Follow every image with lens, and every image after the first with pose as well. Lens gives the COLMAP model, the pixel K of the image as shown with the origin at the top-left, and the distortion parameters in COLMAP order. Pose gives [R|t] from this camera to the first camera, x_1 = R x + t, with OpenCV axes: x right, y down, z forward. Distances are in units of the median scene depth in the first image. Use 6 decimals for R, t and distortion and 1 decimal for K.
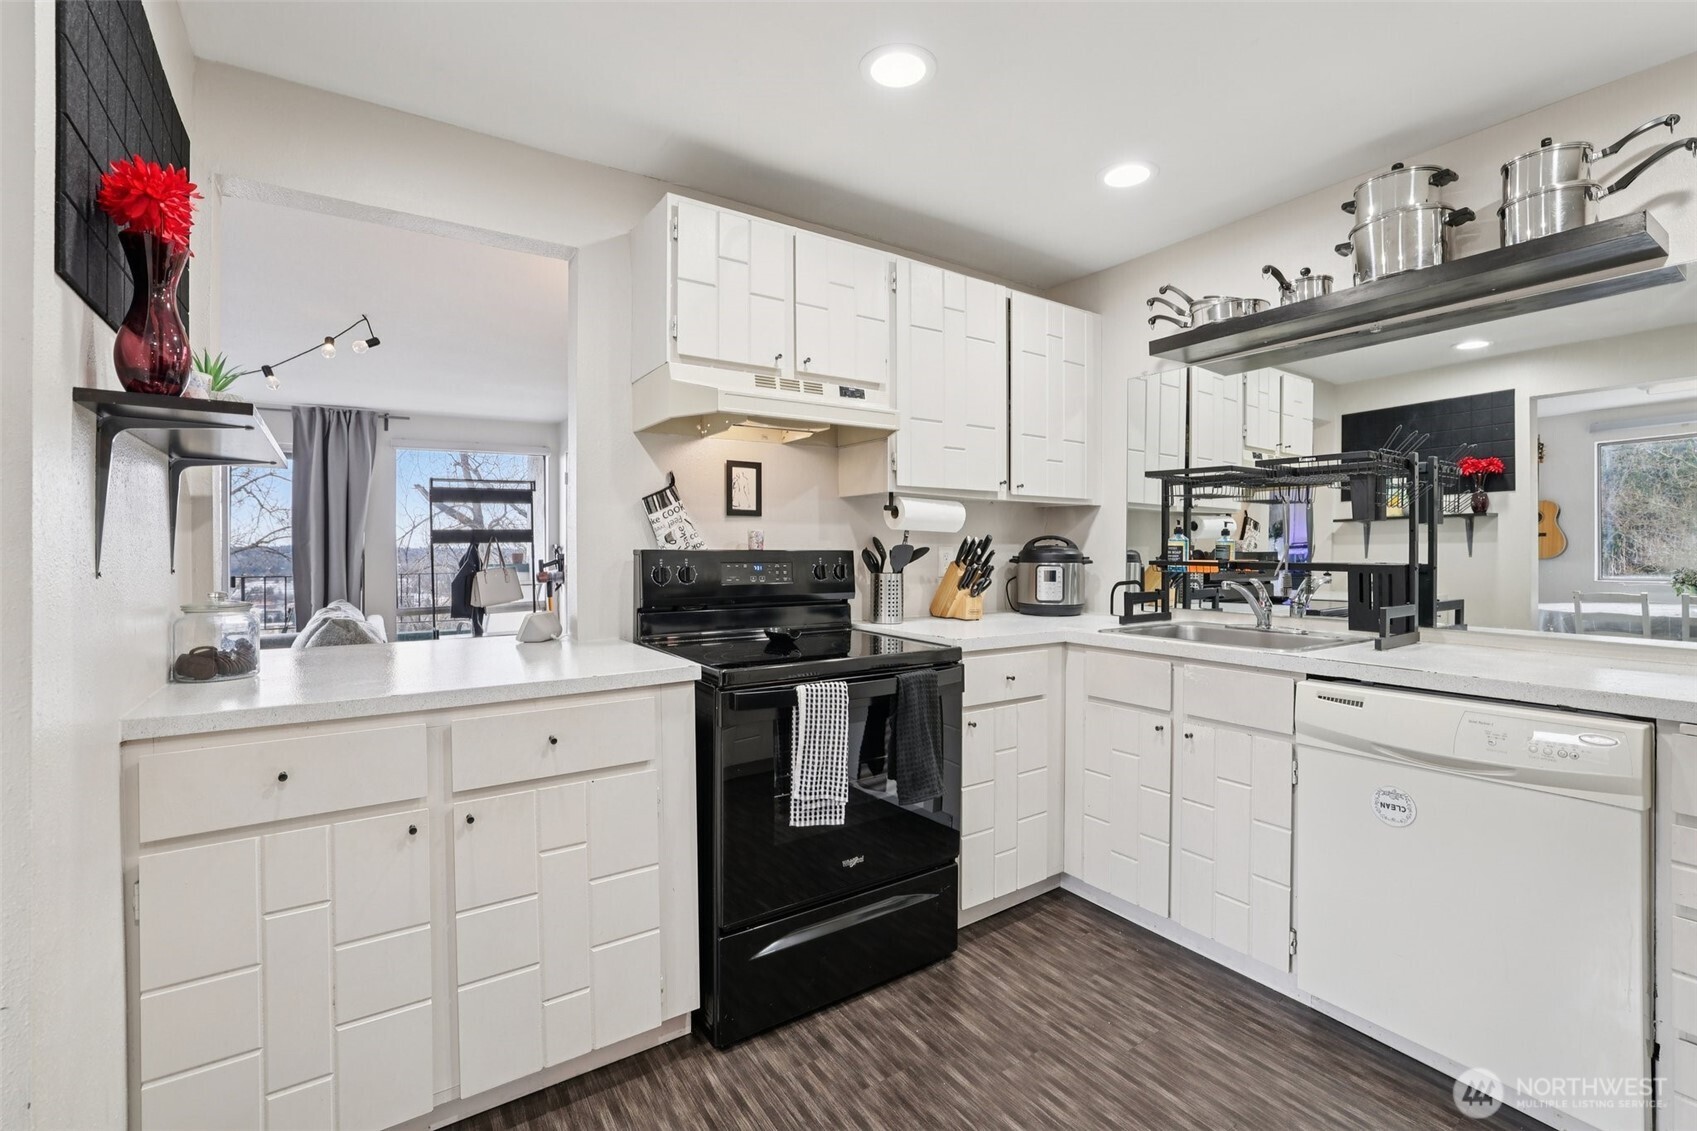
lens RADIAL K [[735.0, 0, 843.2], [0, 735.0, 550.7], [0, 0, 1]] dist [-0.043018, 0.015211]
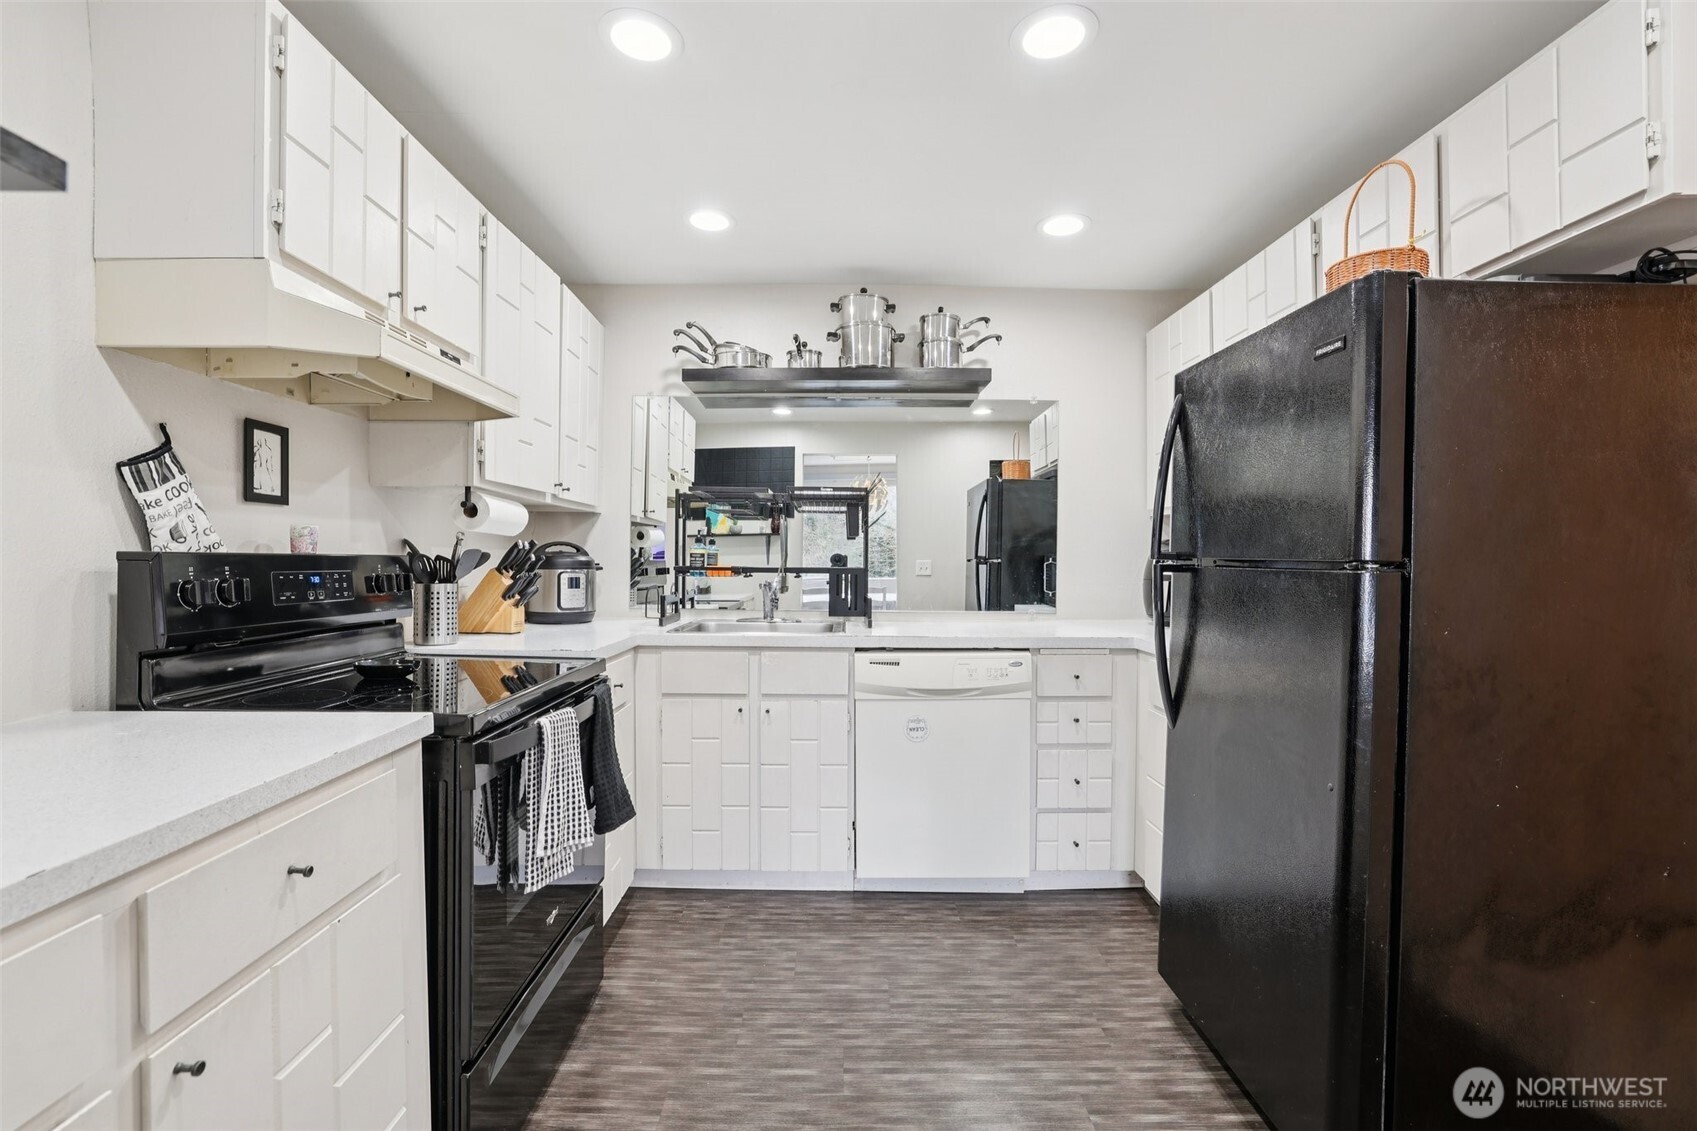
lens RADIAL K [[735.0, 0, 841.0], [0, 735.0, 563.4], [0, 0, 1]] dist [-0.043018, 0.015211]
pose [[0.550168, -0.002185, 0.835051, -0.461745], [-0.003572, 0.999981, 0.004970, 0.003121], [-0.835046, -0.005717, 0.550150, 0.223925]]
